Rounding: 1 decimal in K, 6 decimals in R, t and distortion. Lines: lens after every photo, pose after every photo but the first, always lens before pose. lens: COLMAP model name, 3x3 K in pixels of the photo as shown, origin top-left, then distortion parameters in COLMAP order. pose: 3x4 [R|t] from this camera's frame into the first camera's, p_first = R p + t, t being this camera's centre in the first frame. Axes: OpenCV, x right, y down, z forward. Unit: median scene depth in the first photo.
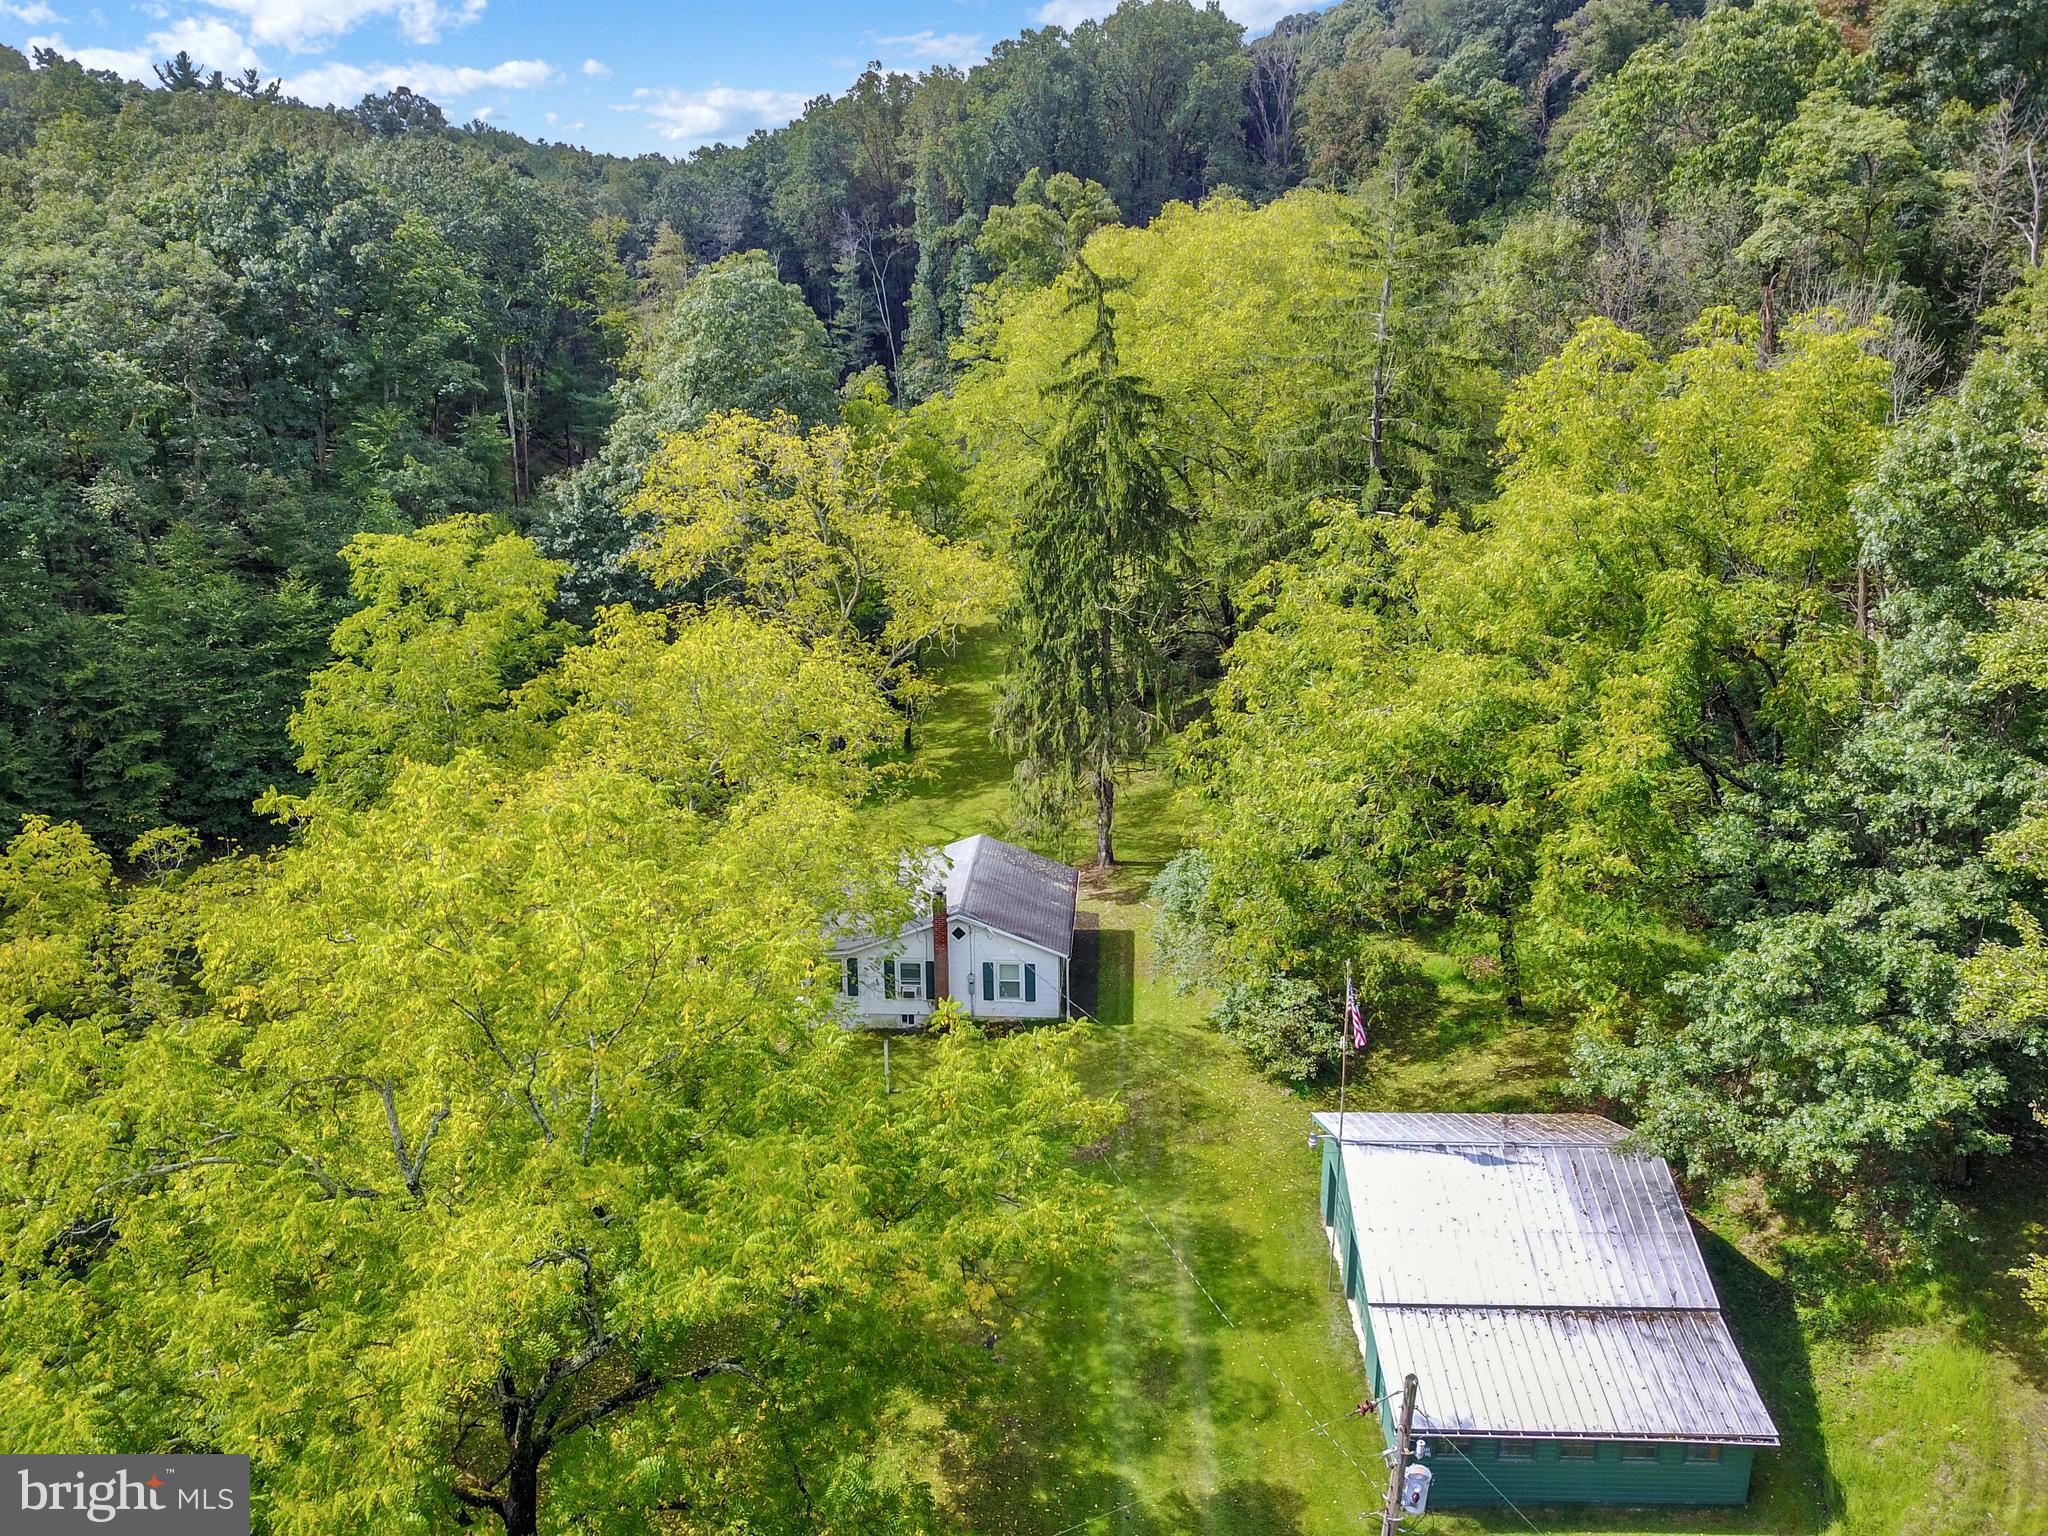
lens RADIAL K [[1572.5, 0, 1024.0], [0, 1572.5, 768.0], [0, 0, 1]] dist [0.069590, -0.104211]
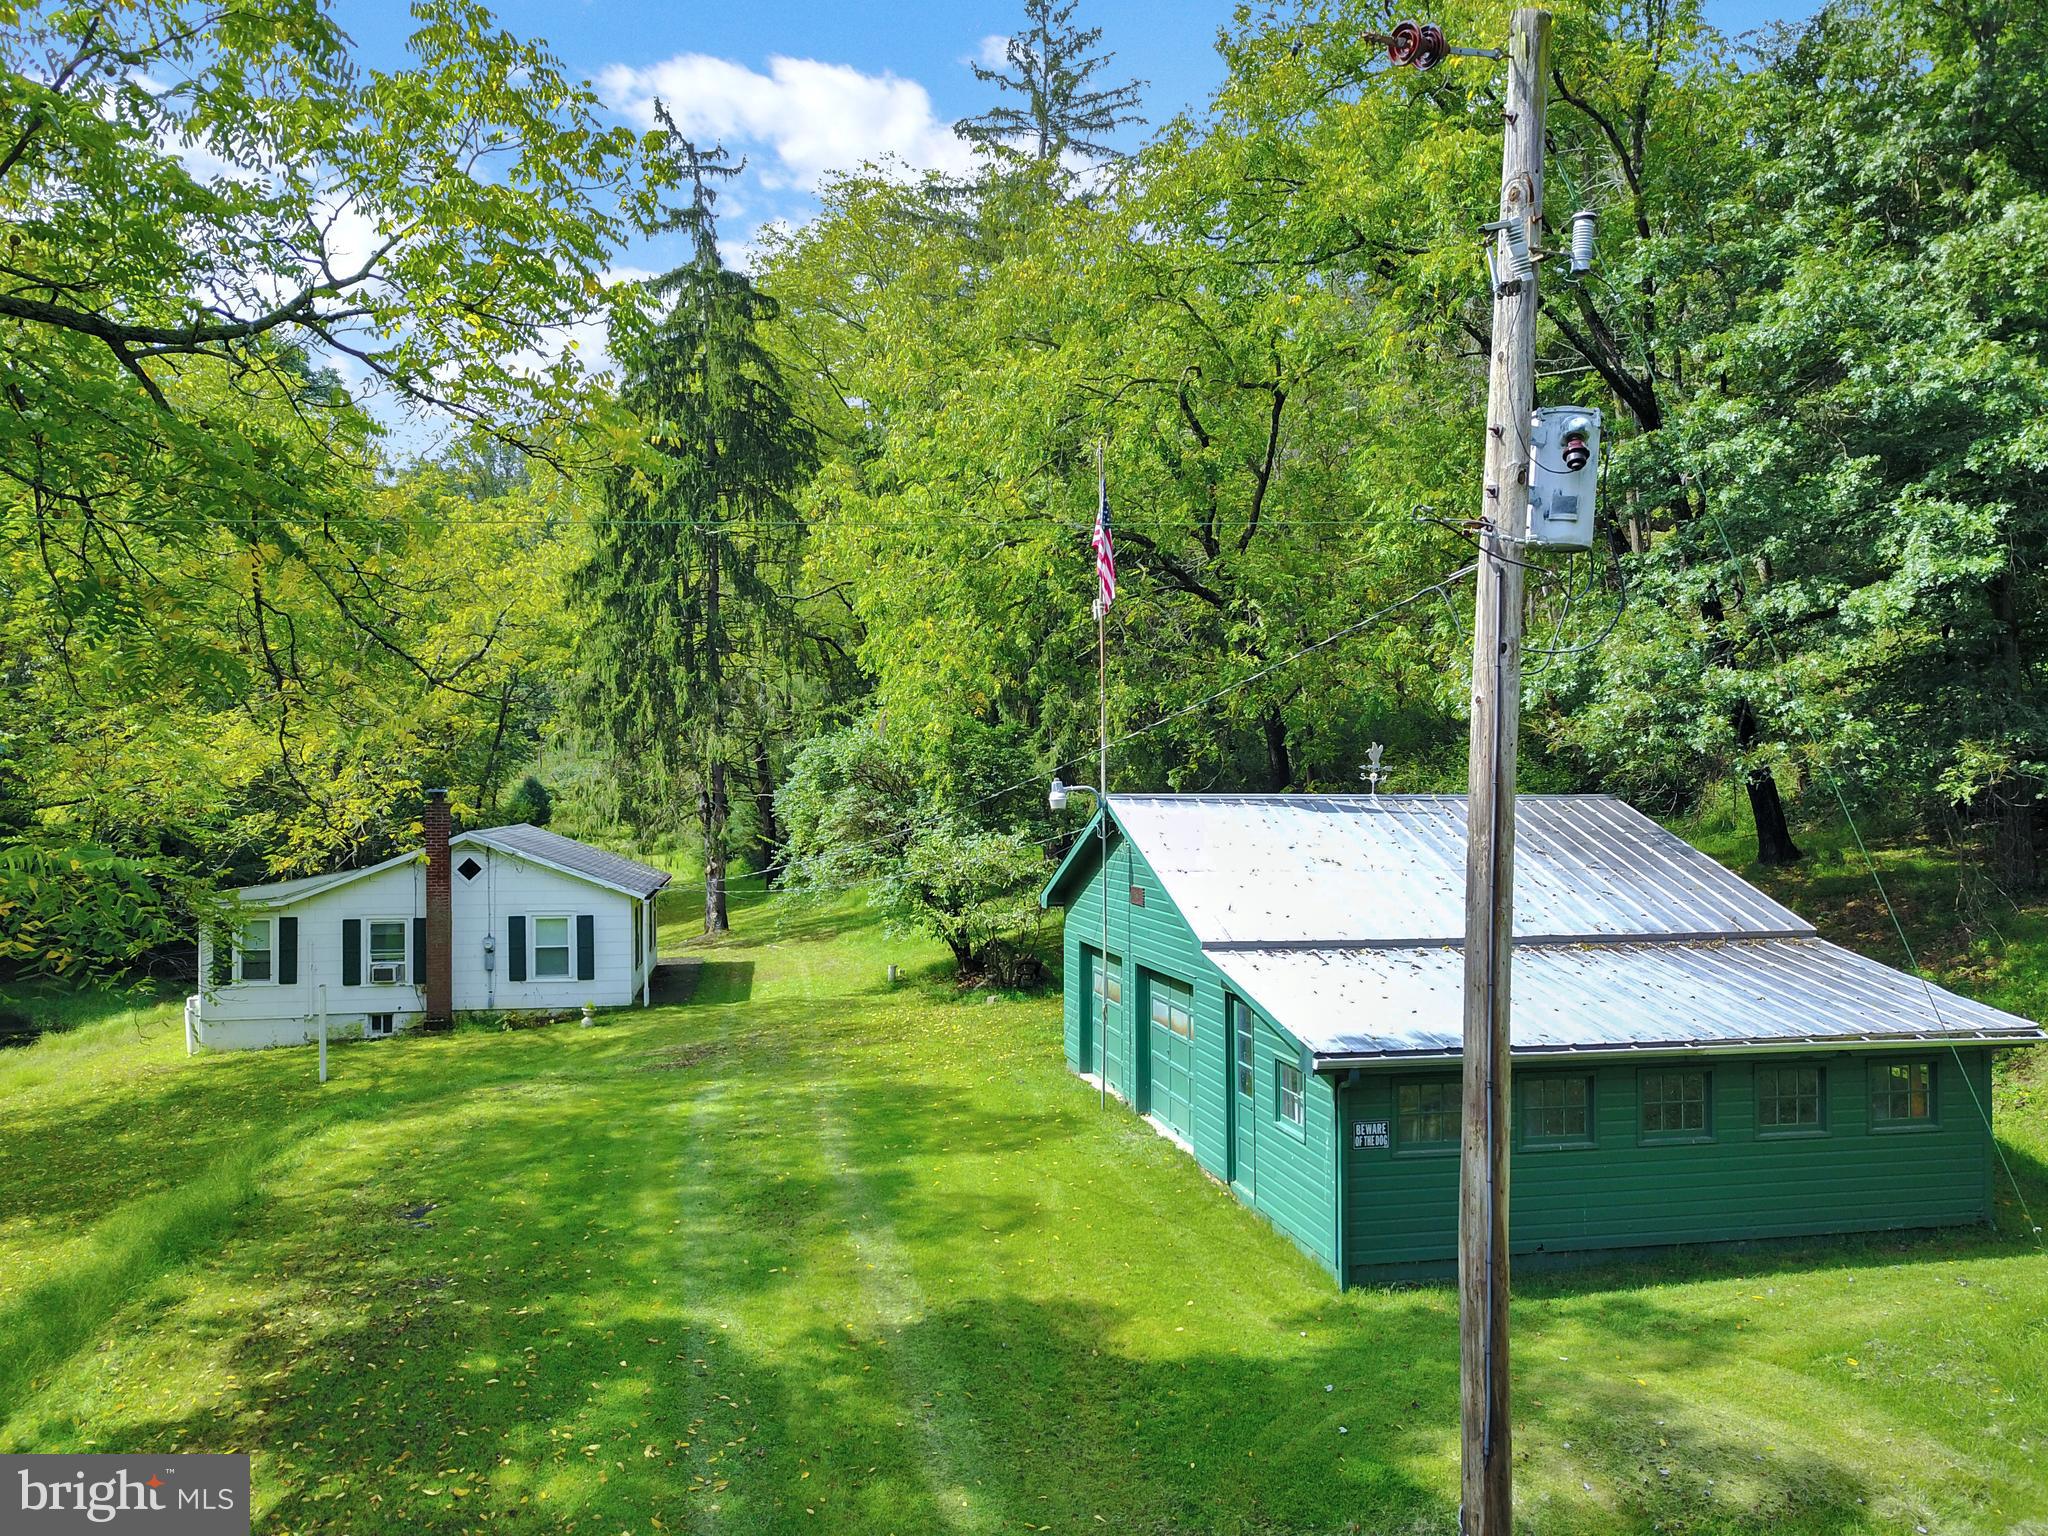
lens RADIAL K [[1572.5, 0, 1024.0], [0, 1572.5, 768.0], [0, 0, 1]] dist [0.069590, -0.104211]
pose [[0.973797, 0.003350, 0.227393, 0.045671], [0.064628, 0.954590, -0.290828, 0.389251], [-0.218041, 0.297904, 0.929361, 0.491516]]
